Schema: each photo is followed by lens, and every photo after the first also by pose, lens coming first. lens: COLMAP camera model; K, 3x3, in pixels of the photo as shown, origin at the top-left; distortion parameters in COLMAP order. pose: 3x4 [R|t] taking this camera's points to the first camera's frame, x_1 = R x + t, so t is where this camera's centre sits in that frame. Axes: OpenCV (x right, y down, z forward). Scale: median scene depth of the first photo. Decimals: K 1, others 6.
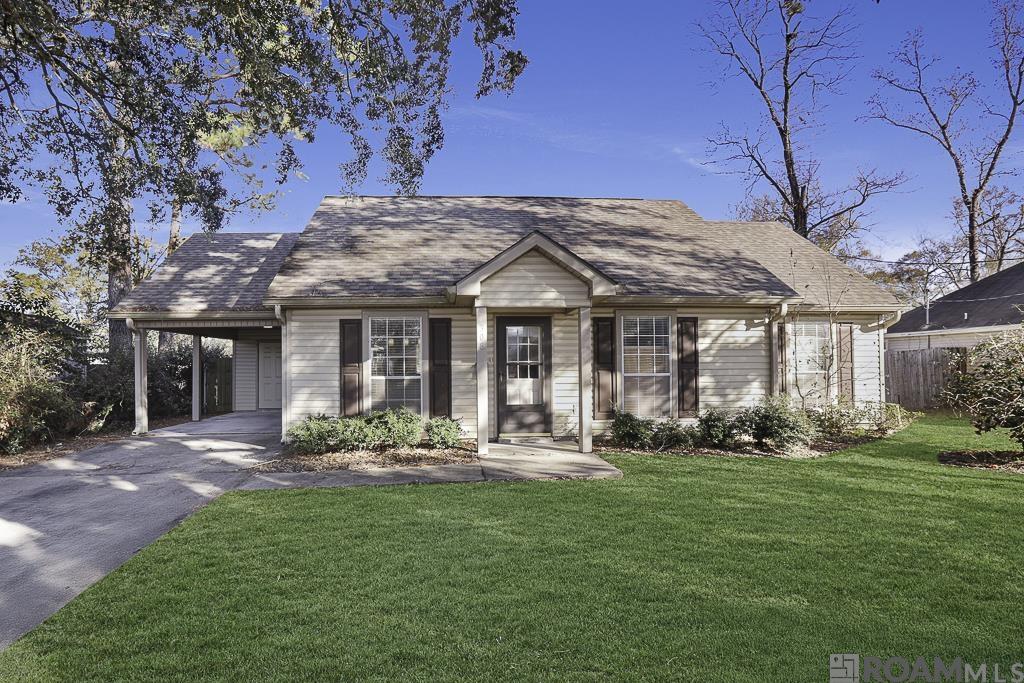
lens RADIAL K [[503.3, 0, 498.1], [0, 503.3, 339.7], [0, 0, 1]] dist [-0.066881, 0.032464]
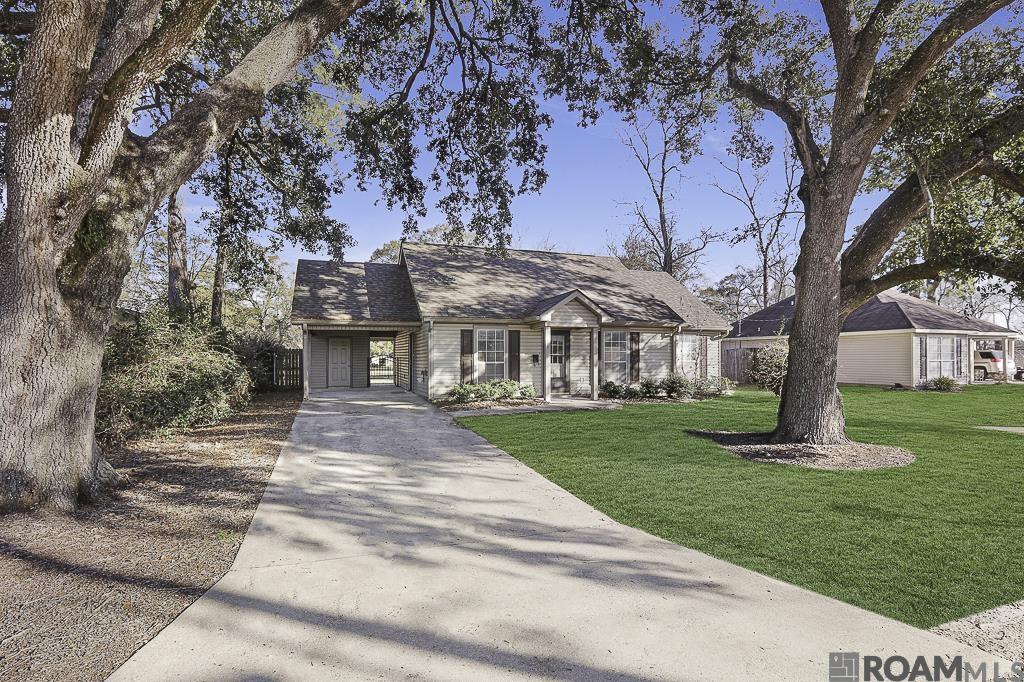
lens RADIAL K [[471.7, 0, 508.0], [0, 471.7, 332.4], [0, 0, 1]] dist [-0.025888, 0.000902]
pose [[0.964635, 0.021275, 0.262728, -0.567960], [-0.020821, 0.999773, -0.004512, -0.024332], [-0.262764, -0.001118, 0.964860, -0.629318]]
